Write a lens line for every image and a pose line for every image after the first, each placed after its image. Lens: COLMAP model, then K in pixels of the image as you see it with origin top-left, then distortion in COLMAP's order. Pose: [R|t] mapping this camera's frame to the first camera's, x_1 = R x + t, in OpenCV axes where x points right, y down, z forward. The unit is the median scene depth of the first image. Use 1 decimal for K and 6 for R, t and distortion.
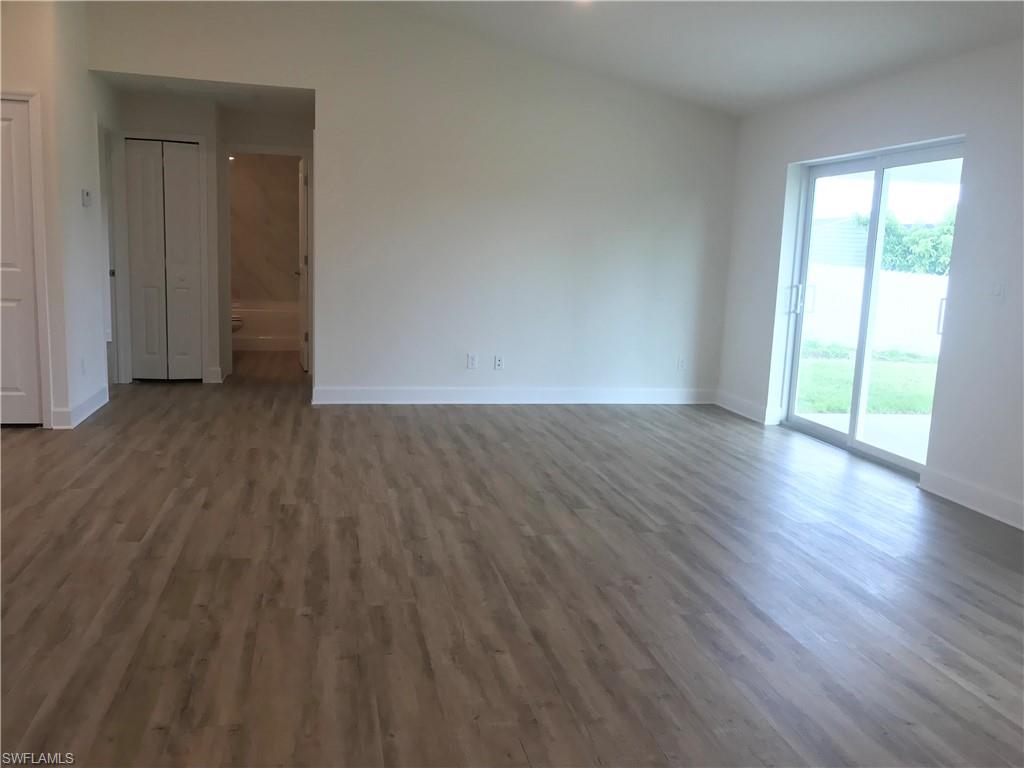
lens RADIAL K [[842.6, 0, 512.0], [0, 842.6, 384.0], [0, 0, 1]] dist [0.007642, 0.002019]
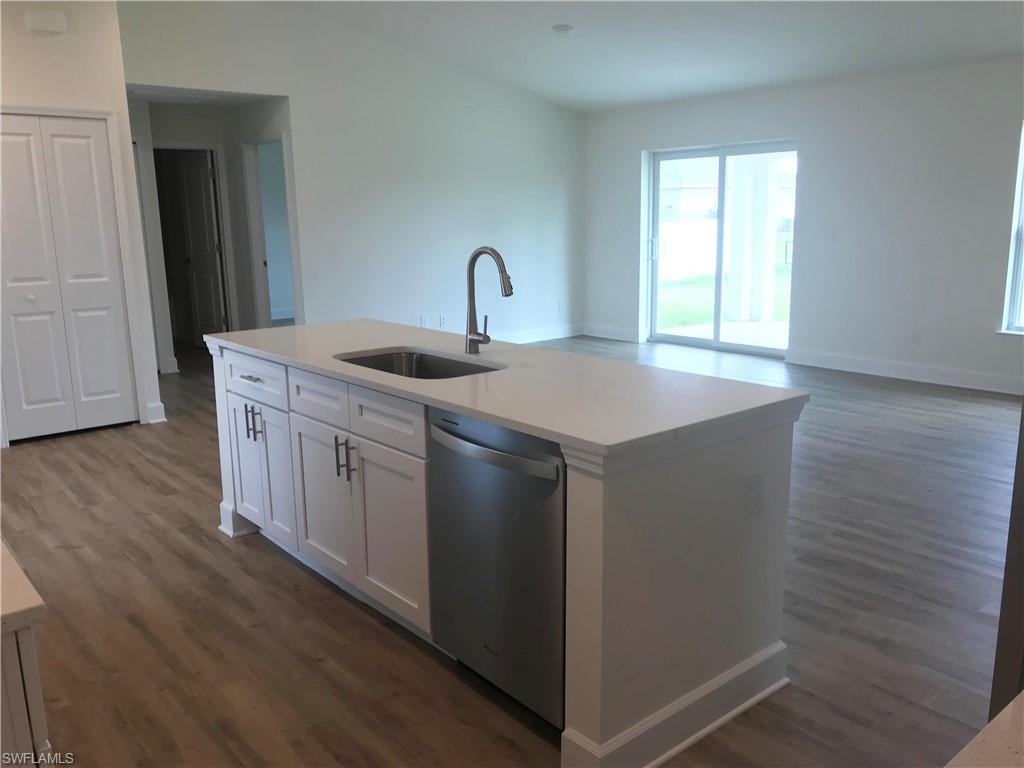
lens RADIAL K [[837.5, 0, 512.0], [0, 837.5, 384.0], [0, 0, 1]] dist [0.009701, 0.001215]
pose [[0.891149, -0.147456, 0.429081, -0.826864], [0.124698, 0.988895, 0.080857, -0.036606], [-0.436239, -0.018550, 0.899640, -0.238253]]
